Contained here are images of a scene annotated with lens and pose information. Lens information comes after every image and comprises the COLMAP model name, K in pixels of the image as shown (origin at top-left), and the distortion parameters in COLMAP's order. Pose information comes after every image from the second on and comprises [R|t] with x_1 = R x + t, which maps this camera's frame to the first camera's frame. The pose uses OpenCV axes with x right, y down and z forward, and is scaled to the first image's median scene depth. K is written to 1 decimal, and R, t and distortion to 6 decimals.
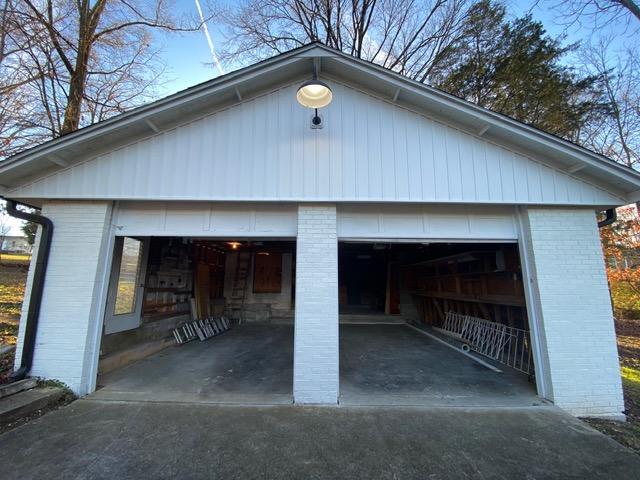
lens RADIAL K [[259.5, 0, 321.4], [0, 259.5, 238.1], [0, 0, 1]] dist [0.023613, -0.020761]
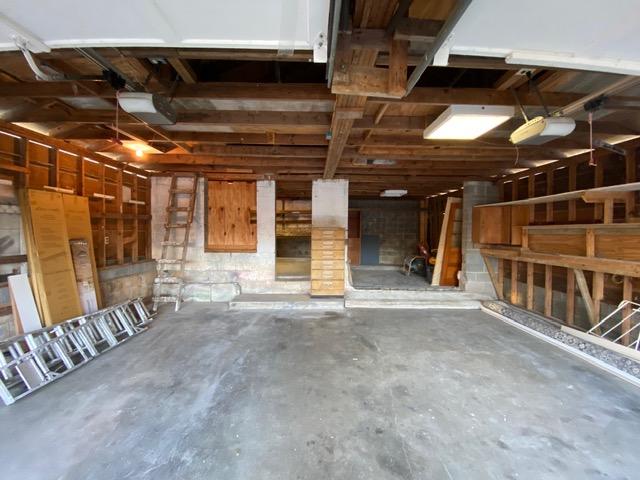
lens RADIAL K [[259.5, 0, 321.4], [0, 259.5, 238.1], [0, 0, 1]] dist [0.023613, -0.020761]
pose [[0.998910, 0.003701, 0.046538, -0.042213], [-0.012736, 0.980647, 0.195371, 0.069877], [-0.044914, -0.195751, 0.979625, 0.453742]]
